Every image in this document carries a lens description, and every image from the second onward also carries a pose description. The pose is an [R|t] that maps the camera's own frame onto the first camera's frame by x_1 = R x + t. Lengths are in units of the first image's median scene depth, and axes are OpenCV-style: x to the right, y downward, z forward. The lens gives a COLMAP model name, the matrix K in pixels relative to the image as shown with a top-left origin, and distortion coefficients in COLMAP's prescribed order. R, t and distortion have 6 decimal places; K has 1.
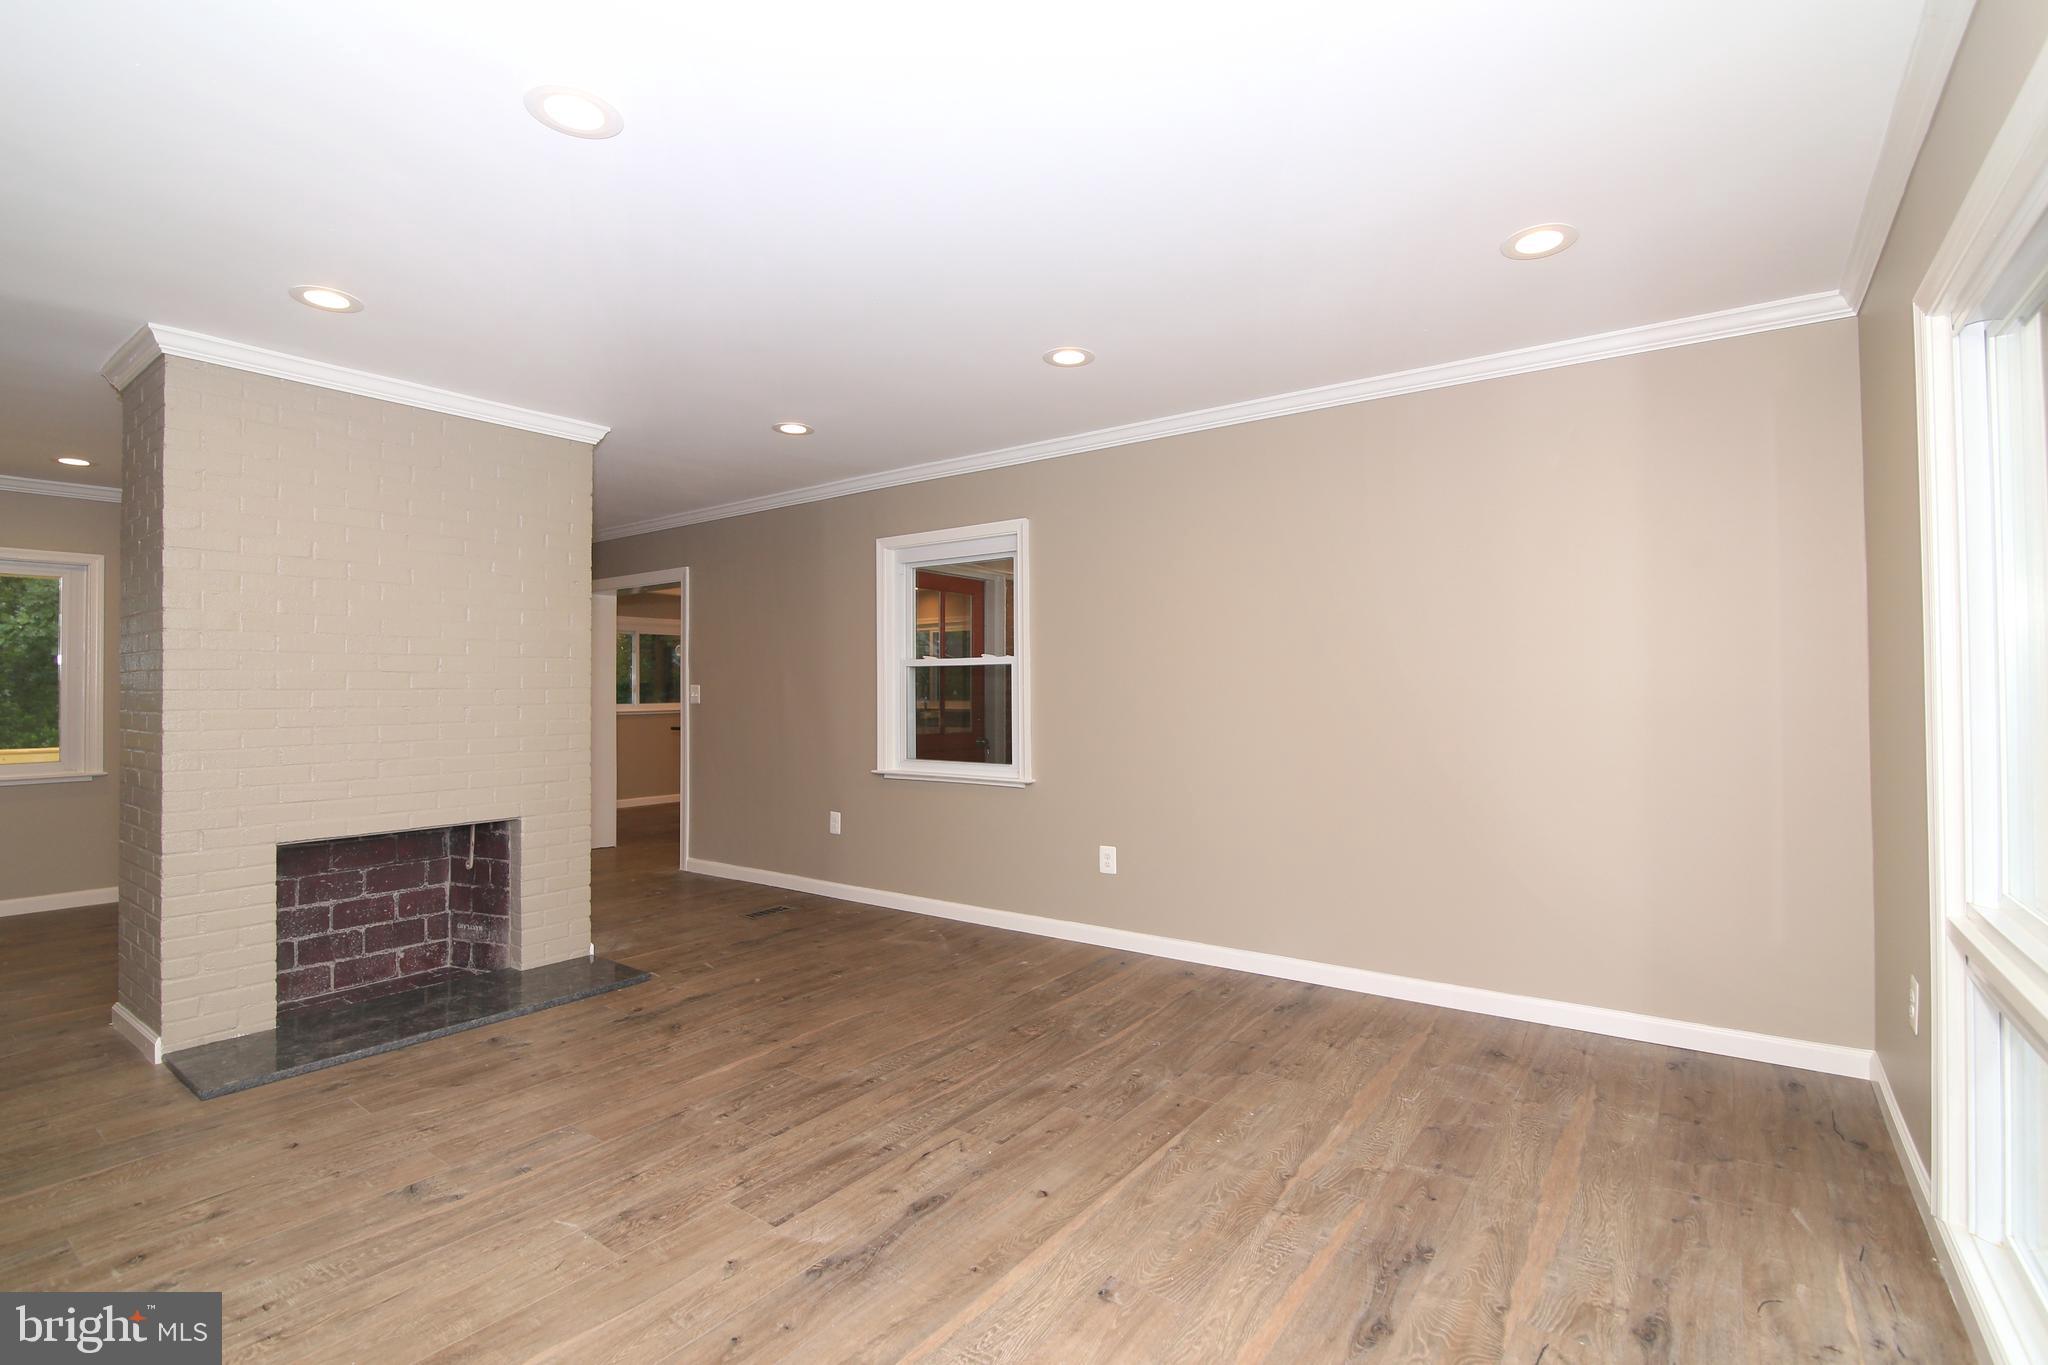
lens RADIAL K [[922.1, 0, 1037.8], [0, 922.1, 649.6], [0, 0, 1]] dist [-0.016650, 0.001161]
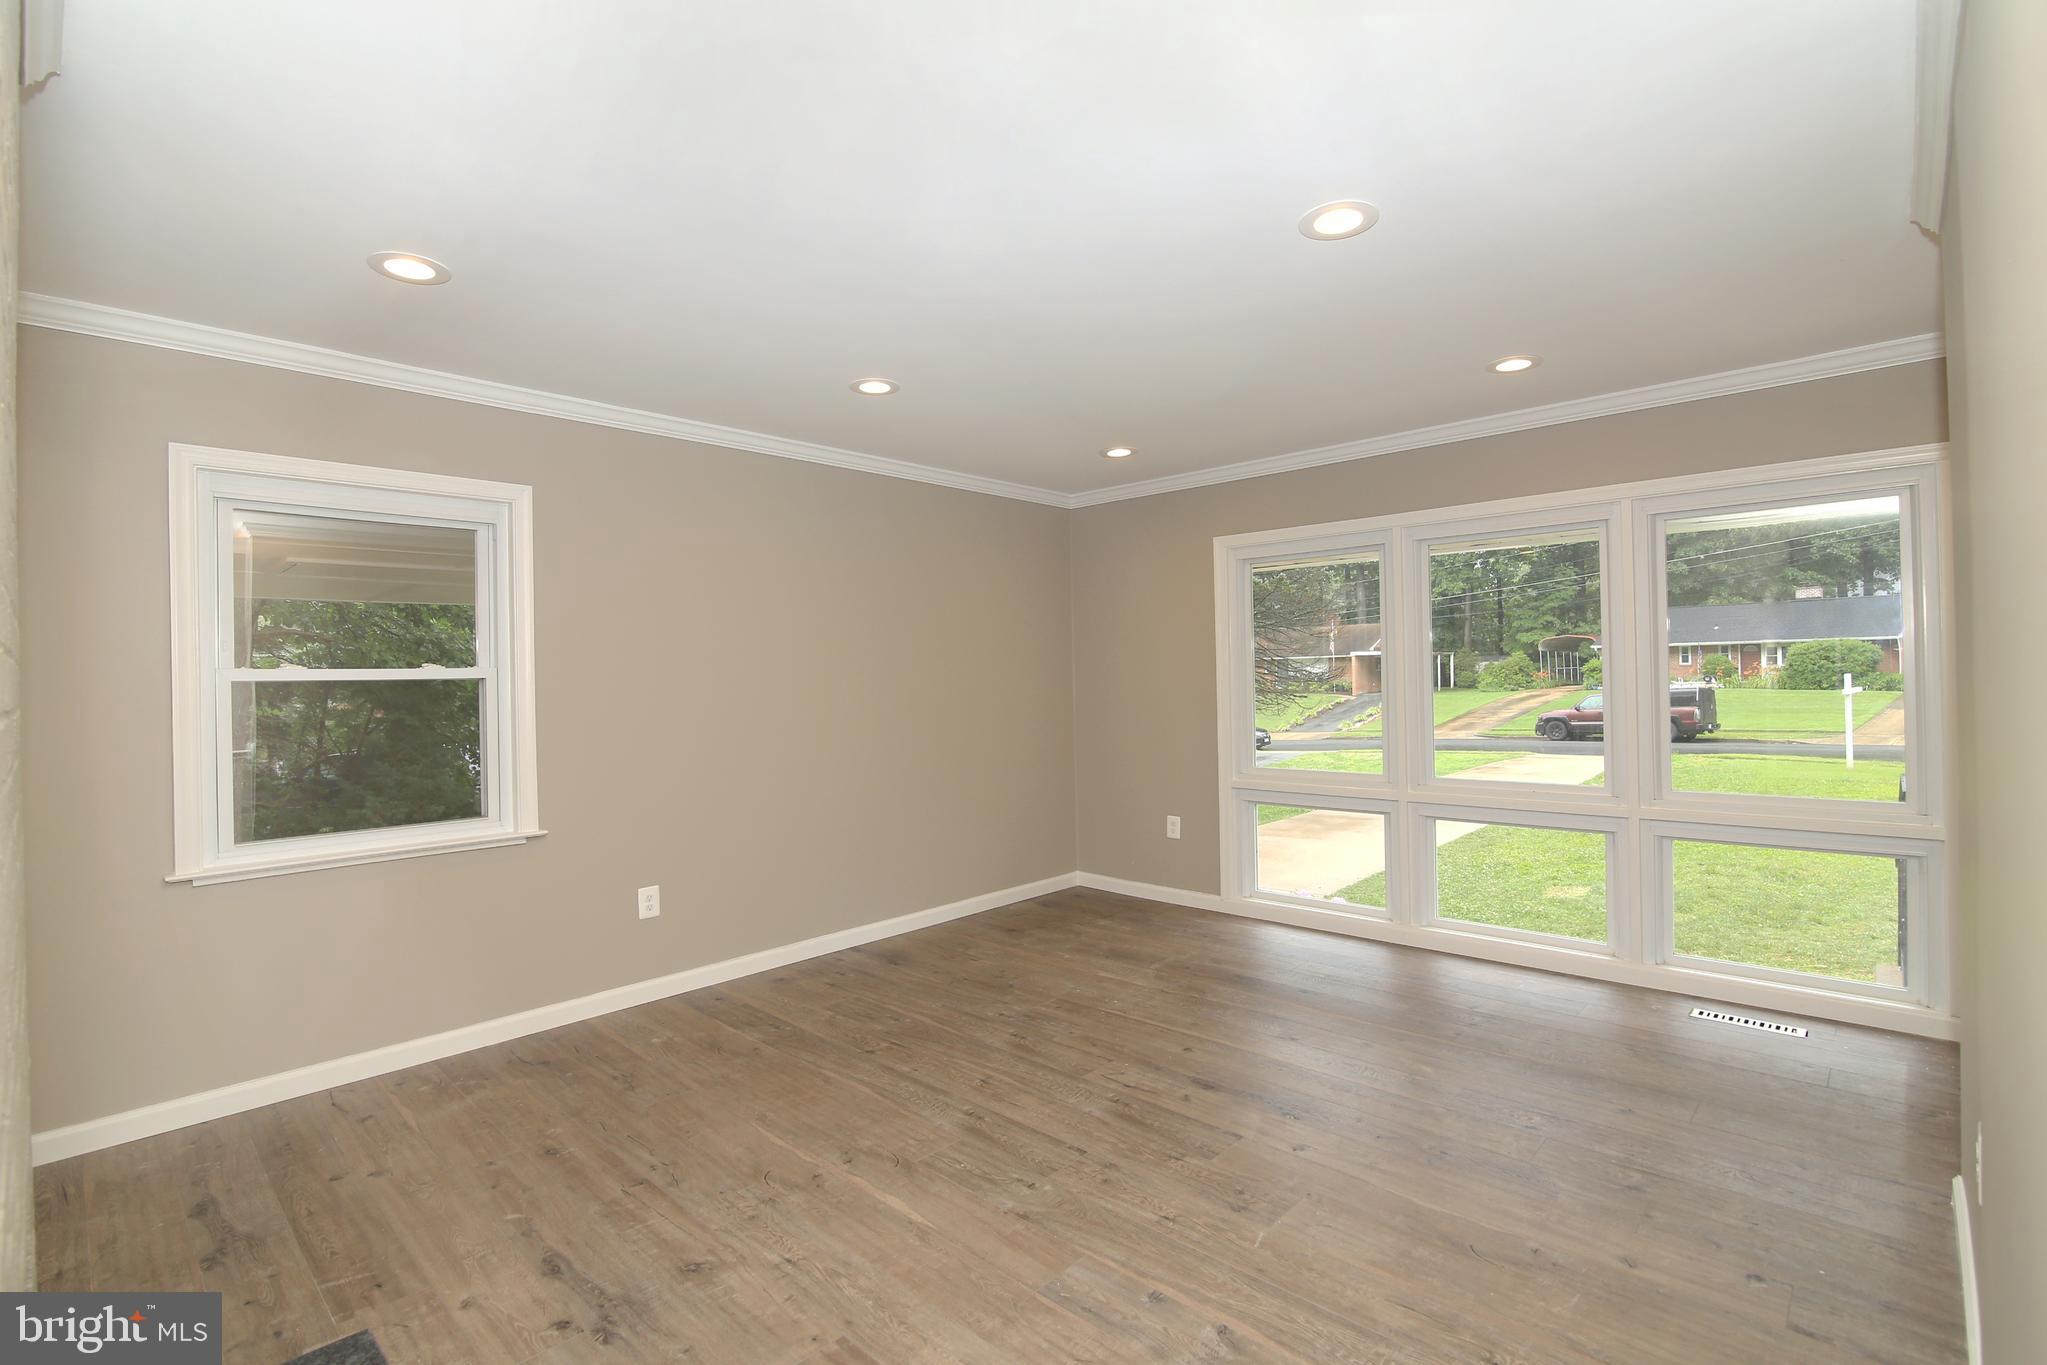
lens RADIAL K [[946.8, 0, 997.8], [0, 946.8, 664.6], [0, 0, 1]] dist [-0.018838, 0.001282]
pose [[0.153268, 0.014293, 0.988081, -1.006971], [-0.021547, 0.999706, -0.011119, 0.008201], [-0.987950, -0.019586, 0.153531, 0.718842]]
